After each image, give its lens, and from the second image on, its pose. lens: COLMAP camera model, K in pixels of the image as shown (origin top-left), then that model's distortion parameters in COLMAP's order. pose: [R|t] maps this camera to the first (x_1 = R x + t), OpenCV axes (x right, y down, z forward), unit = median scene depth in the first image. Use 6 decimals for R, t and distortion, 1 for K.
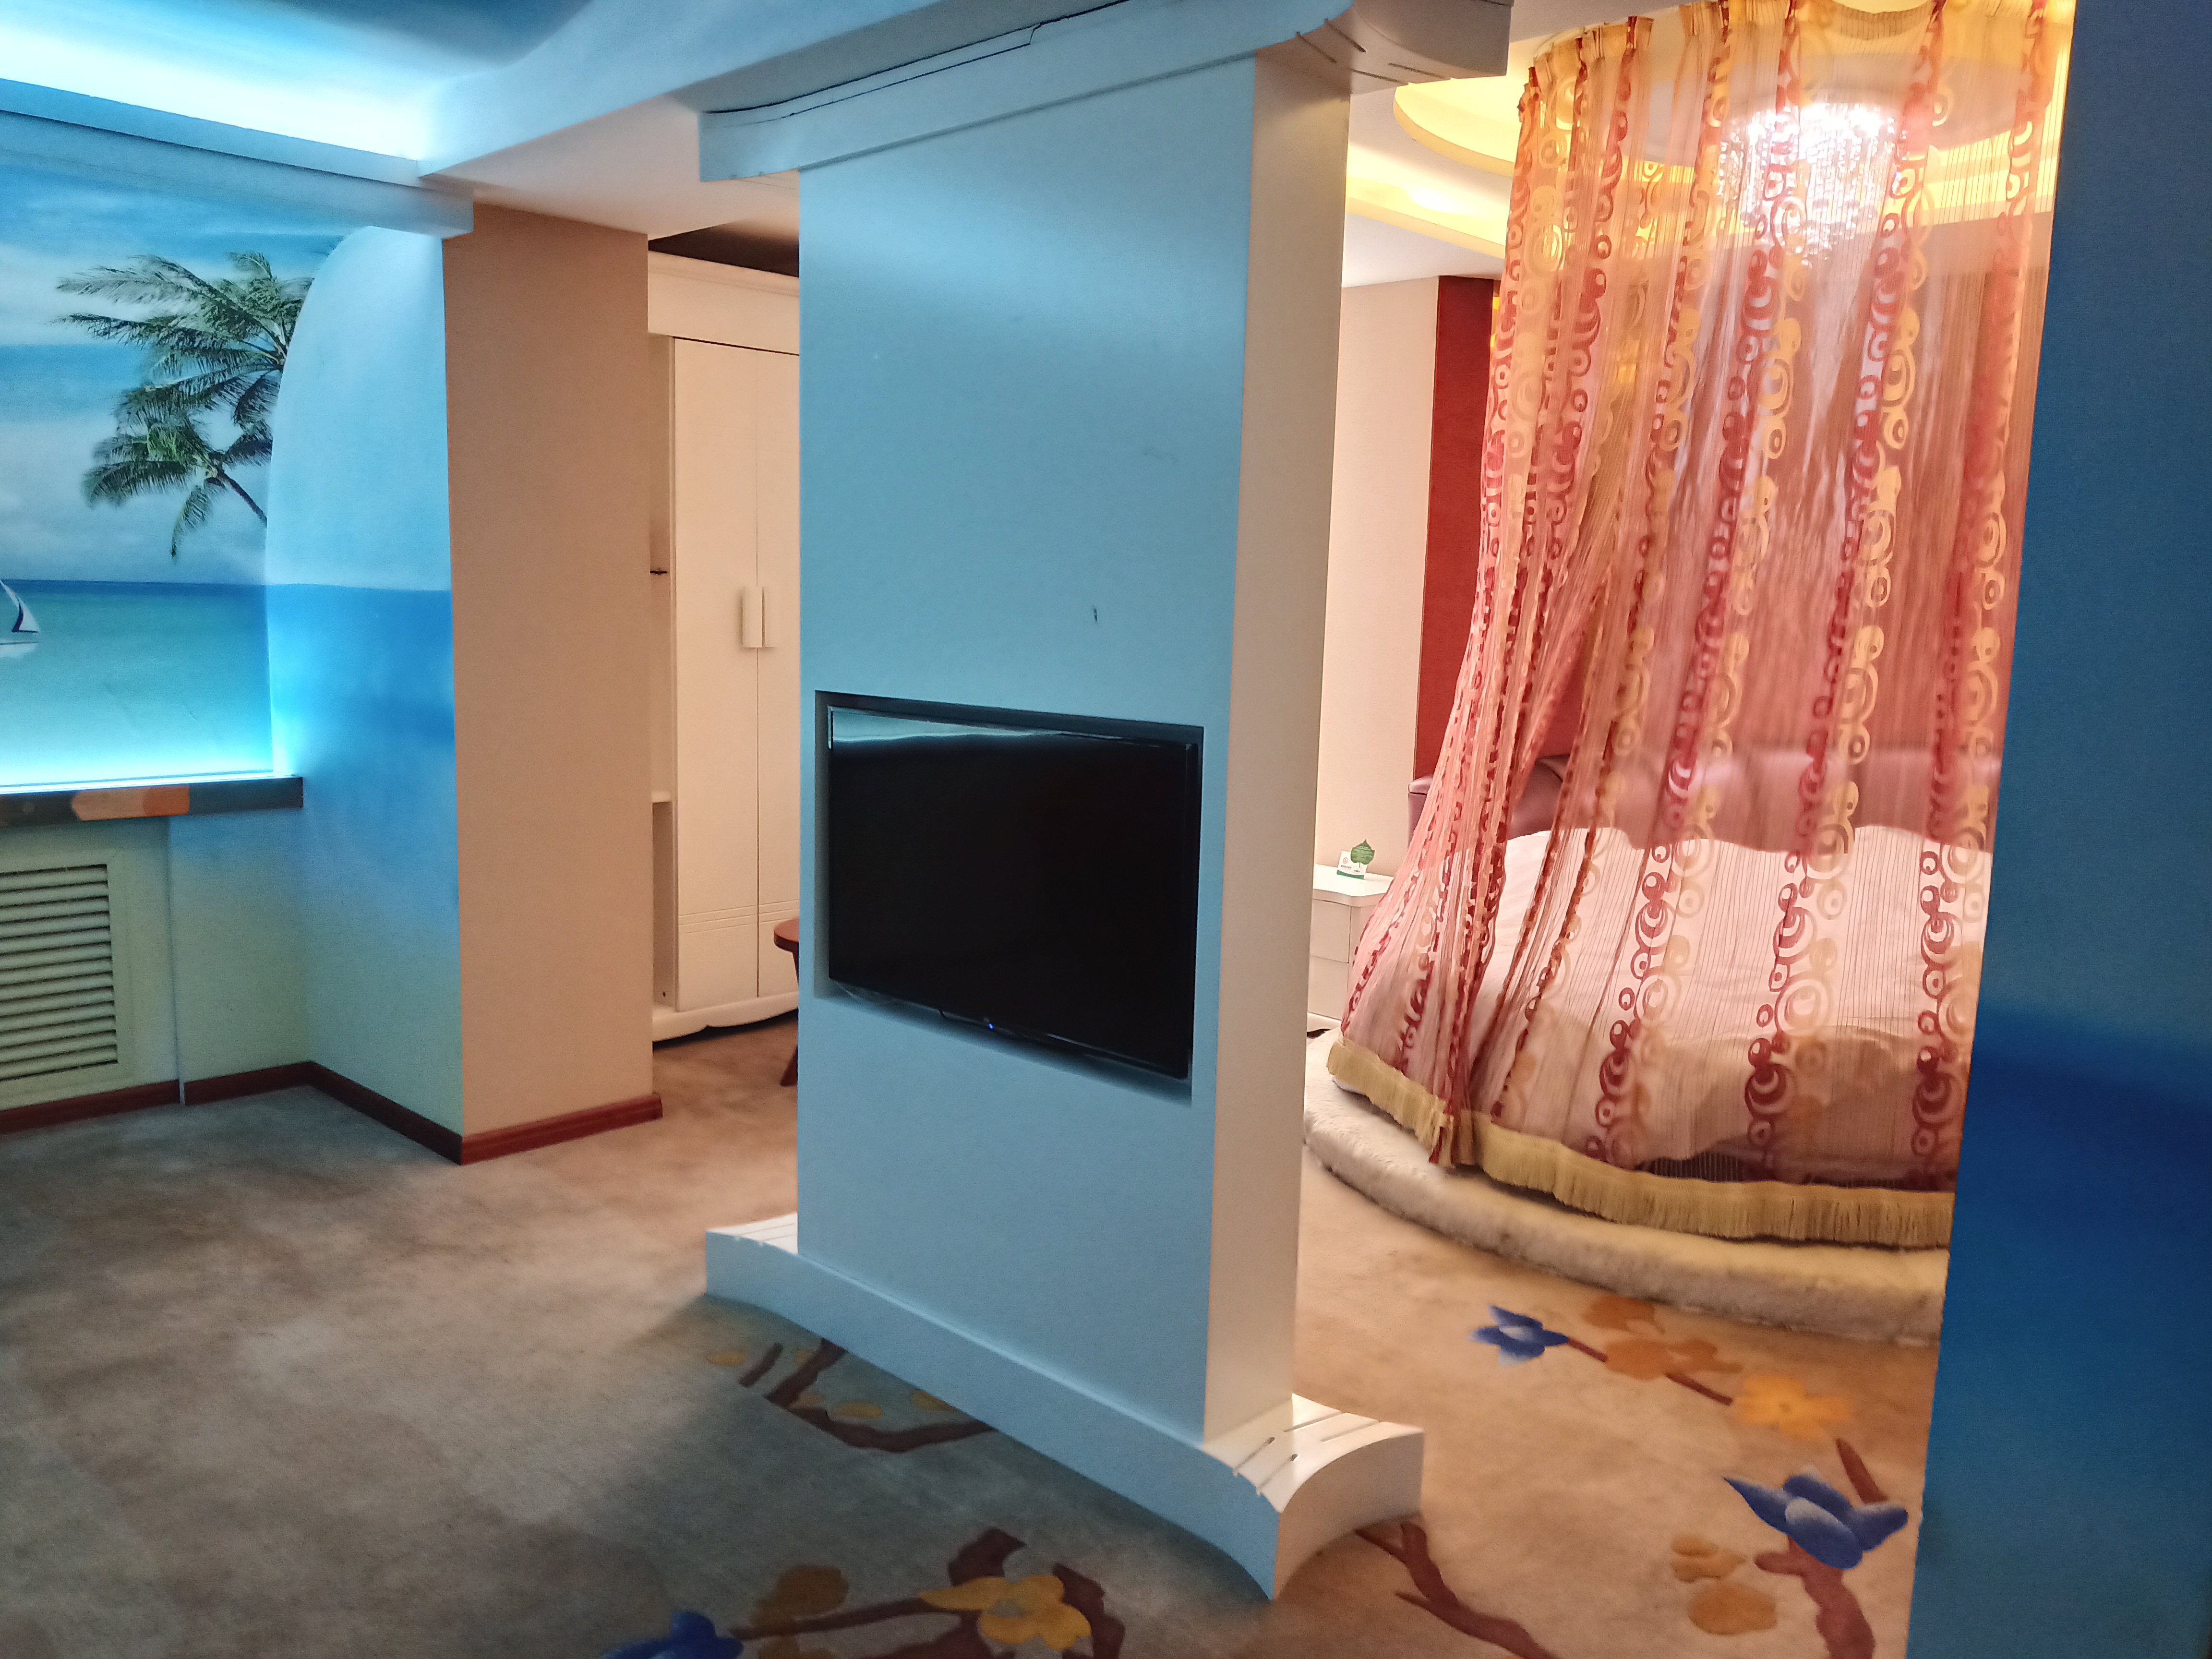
lens RADIAL K [[1718.2, 0, 1103.5], [0, 1718.2, 833.1], [0, 0, 1]] dist [-0.007319, -0.001759]
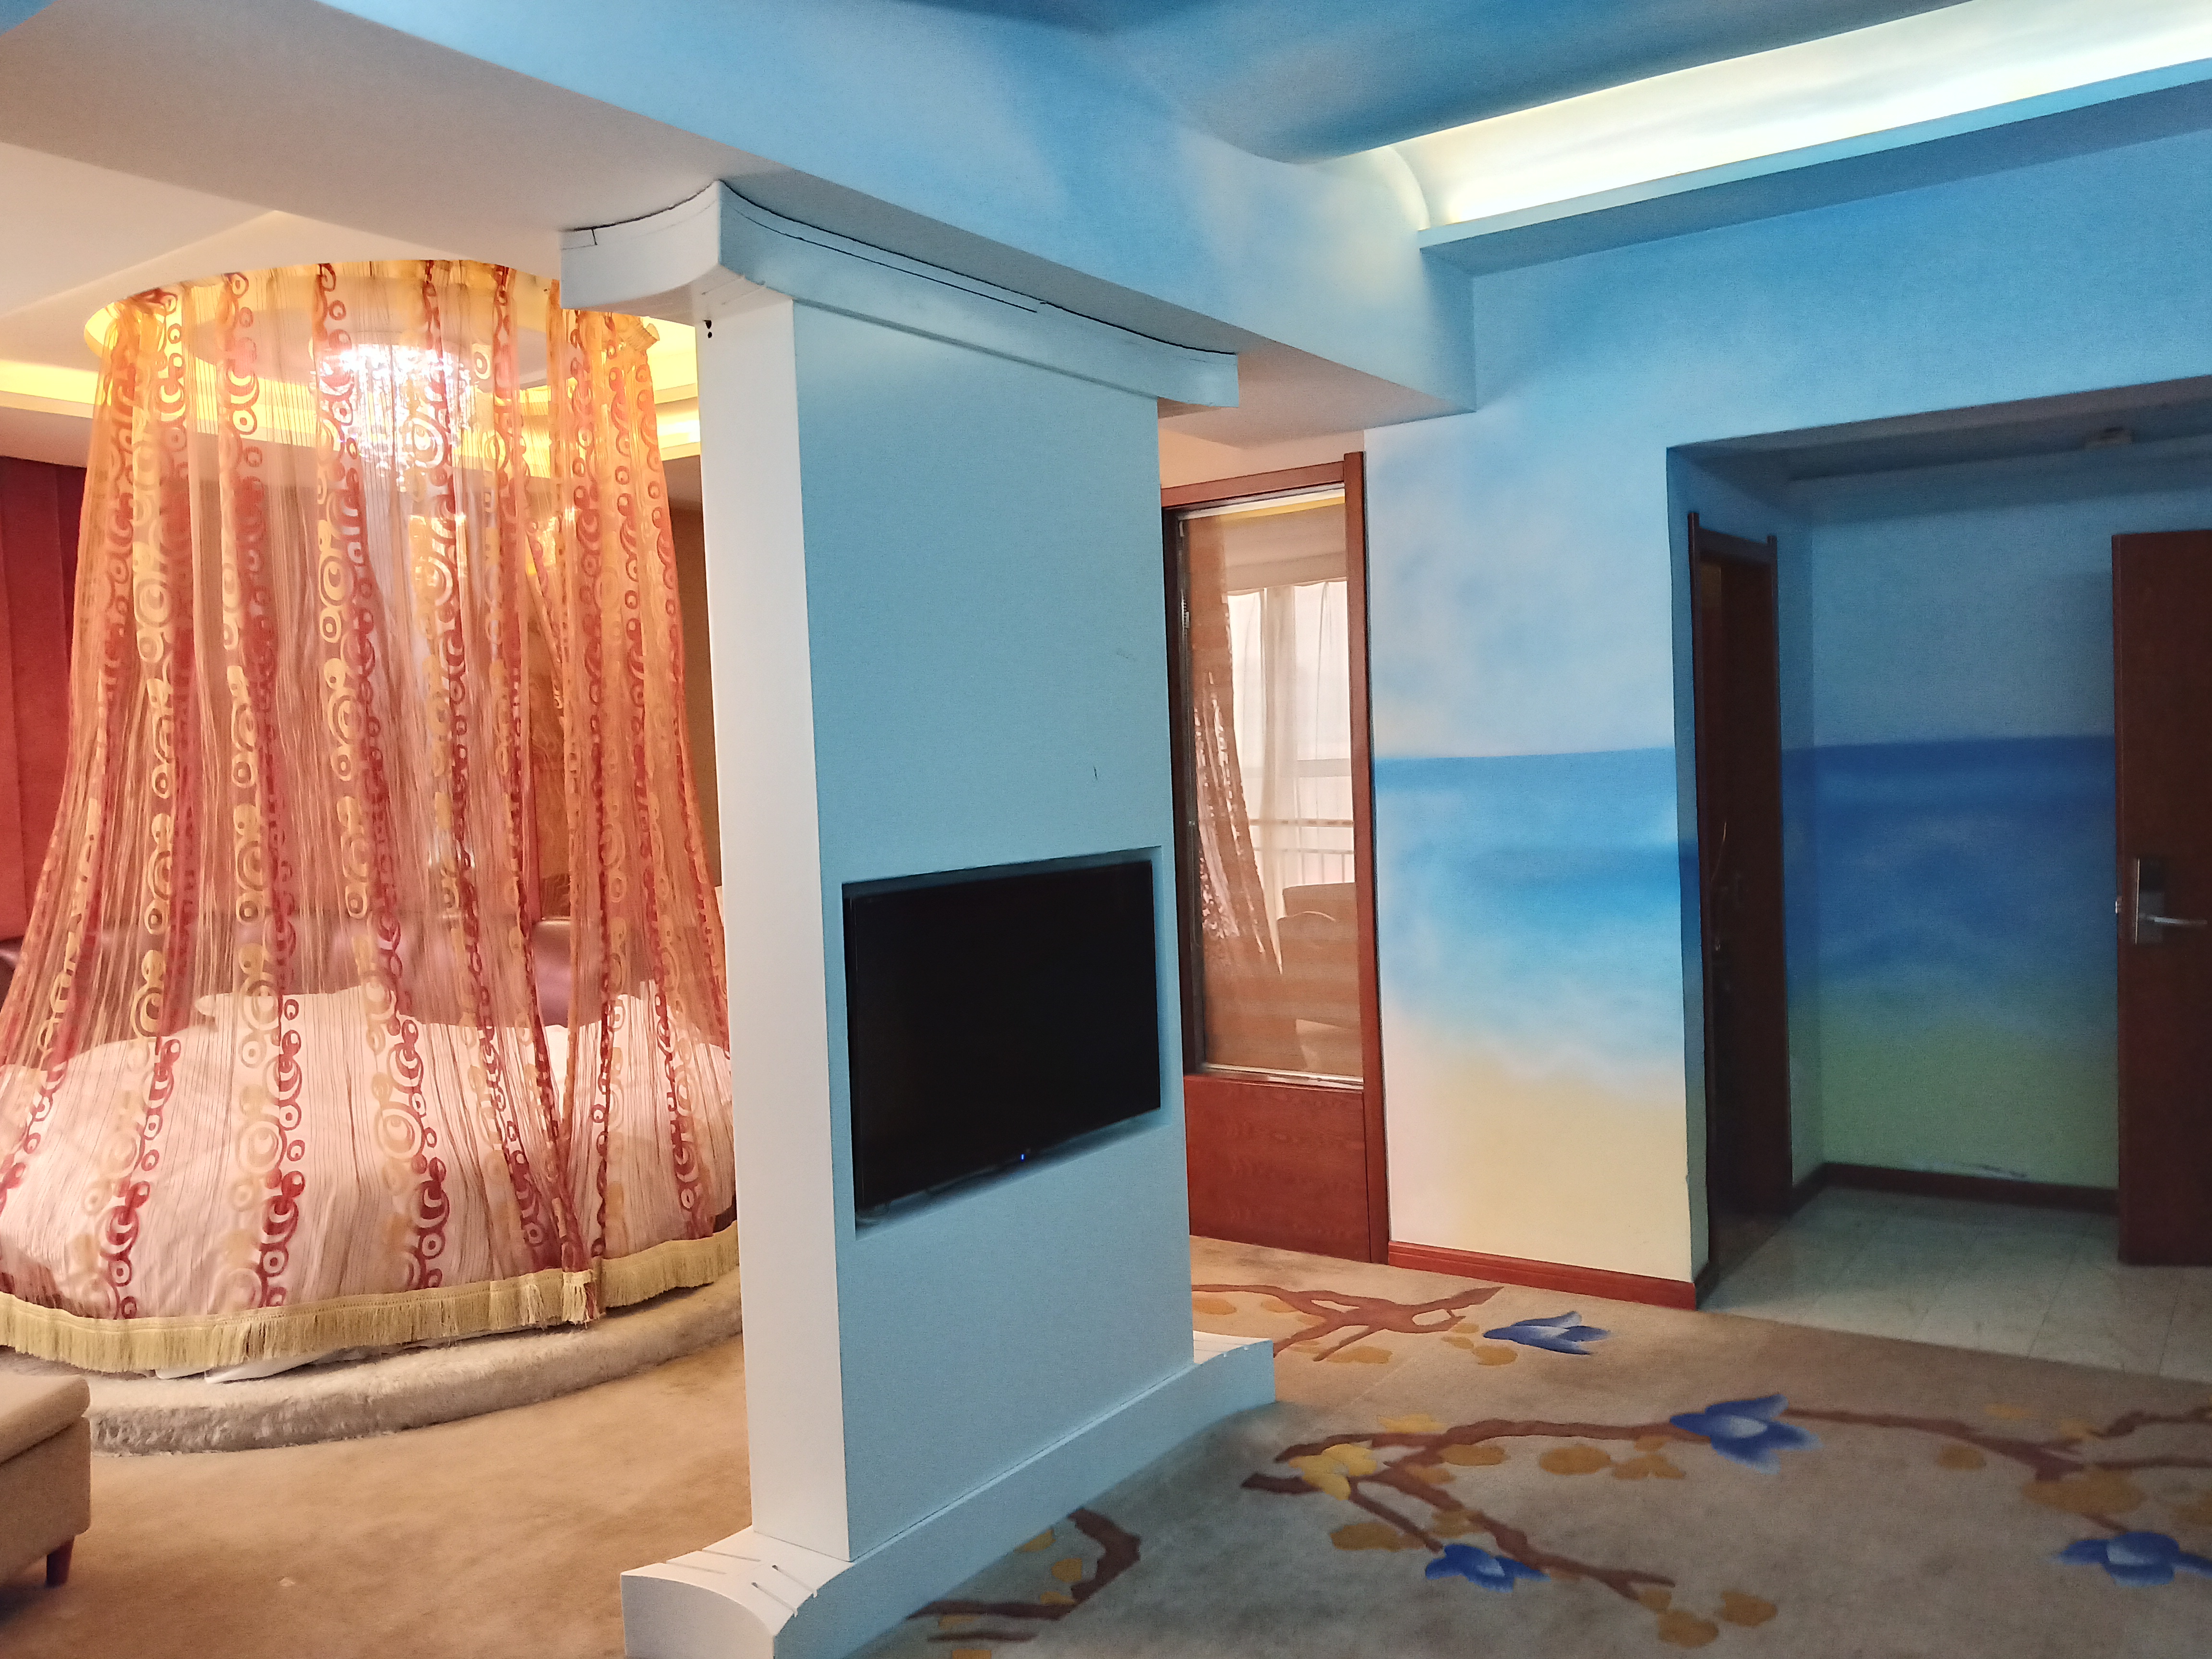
lens RADIAL K [[1718.2, 0, 1104.6], [0, 1718.2, 825.6], [0, 0, 1]] dist [-0.007319, -0.001759]
pose [[-0.159303, -0.060157, 0.985395, -1.035354], [0.169251, 0.981699, 0.087294, -0.165271], [-0.972613, 0.180686, -0.146206, 0.973241]]
